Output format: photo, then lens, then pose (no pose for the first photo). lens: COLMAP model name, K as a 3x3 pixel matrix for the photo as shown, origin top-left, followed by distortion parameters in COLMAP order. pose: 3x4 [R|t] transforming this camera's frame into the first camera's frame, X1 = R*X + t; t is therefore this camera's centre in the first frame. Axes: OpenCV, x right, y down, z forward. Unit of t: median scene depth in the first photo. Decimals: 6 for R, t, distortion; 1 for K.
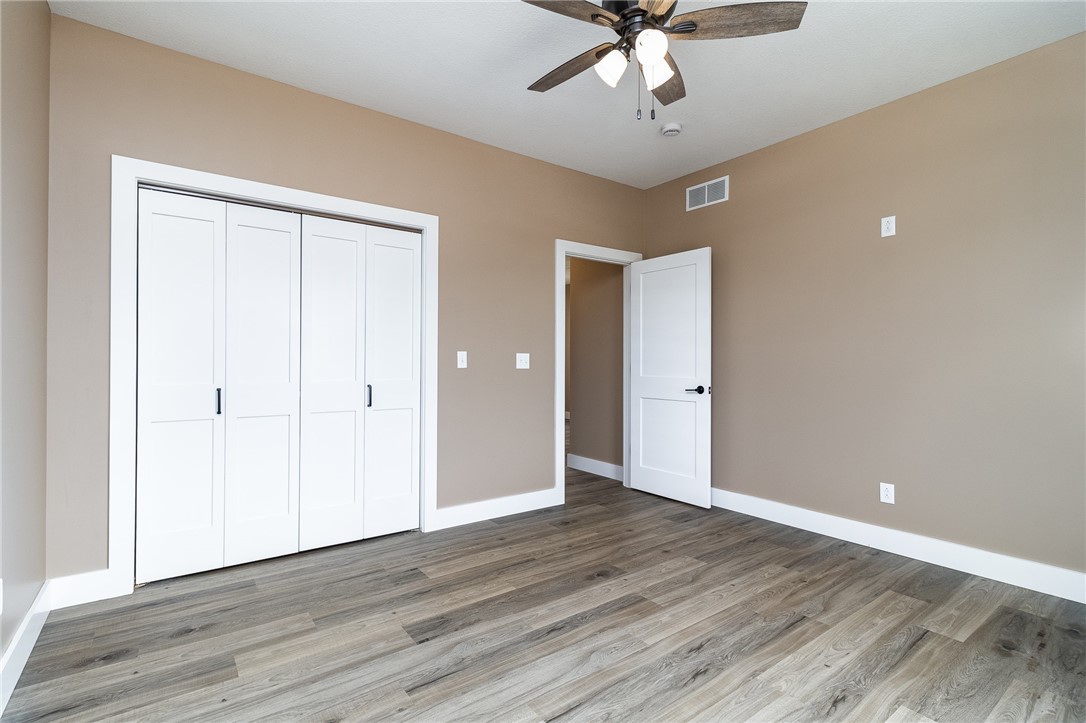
lens RADIAL K [[506.0, 0, 539.9], [0, 506.0, 358.8], [0, 0, 1]] dist [0.003999, -0.000539]
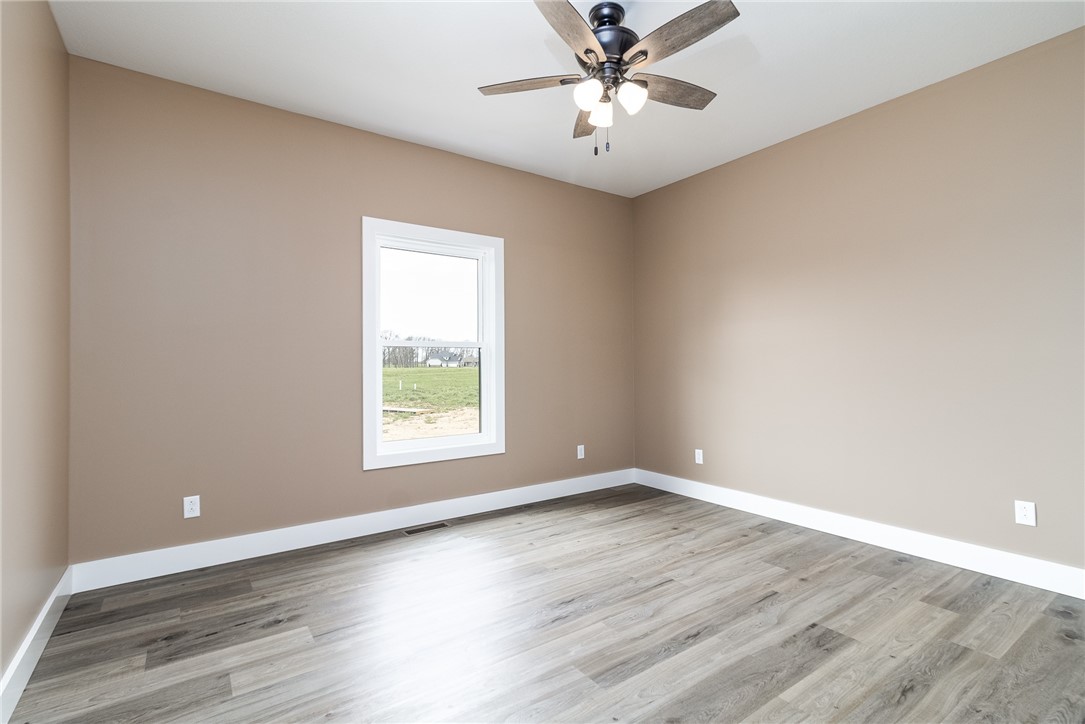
lens RADIAL K [[505.6, 0, 539.4], [0, 505.6, 359.3], [0, 0, 1]] dist [0.003999, -0.000539]
pose [[-0.999415, 0.005241, 0.033788, 0.293003], [0.004560, 0.999786, -0.020186, 0.016392], [-0.033887, -0.020020, -0.999225, 2.004230]]
